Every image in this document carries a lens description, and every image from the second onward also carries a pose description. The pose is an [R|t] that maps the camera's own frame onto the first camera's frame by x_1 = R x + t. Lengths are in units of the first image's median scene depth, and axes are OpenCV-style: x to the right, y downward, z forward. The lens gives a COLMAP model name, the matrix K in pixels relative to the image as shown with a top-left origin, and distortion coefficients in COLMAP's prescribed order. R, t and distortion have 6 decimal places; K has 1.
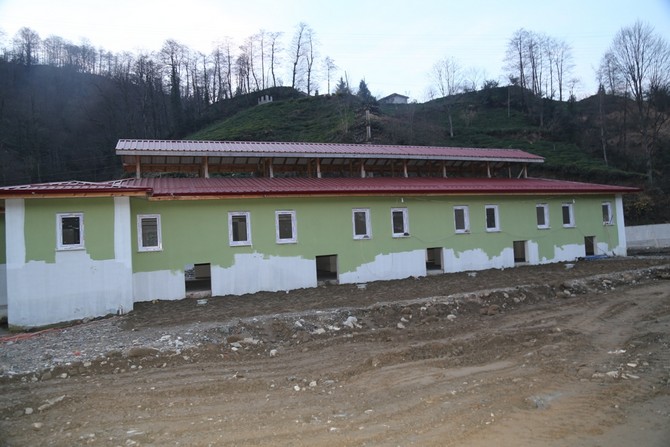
lens RADIAL K [[451.9, 0, 334.9], [0, 451.9, 226.4], [0, 0, 1]] dist [-0.055256, -0.000603]
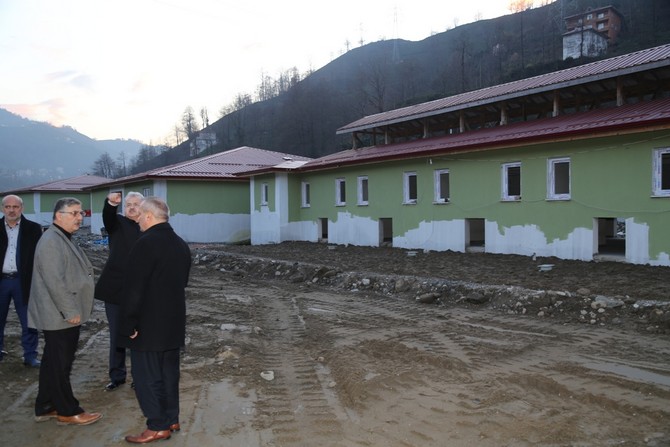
lens RADIAL K [[635.1, 0, 334.7], [0, 635.1, 221.3], [0, 0, 1]] dist [0.042542, 0.000000]
pose [[0.184537, 0.076400, -0.979852, 1.262922], [0.047215, 0.995134, 0.086483, -0.055977], [0.981691, -0.062223, 0.180032, 0.553586]]
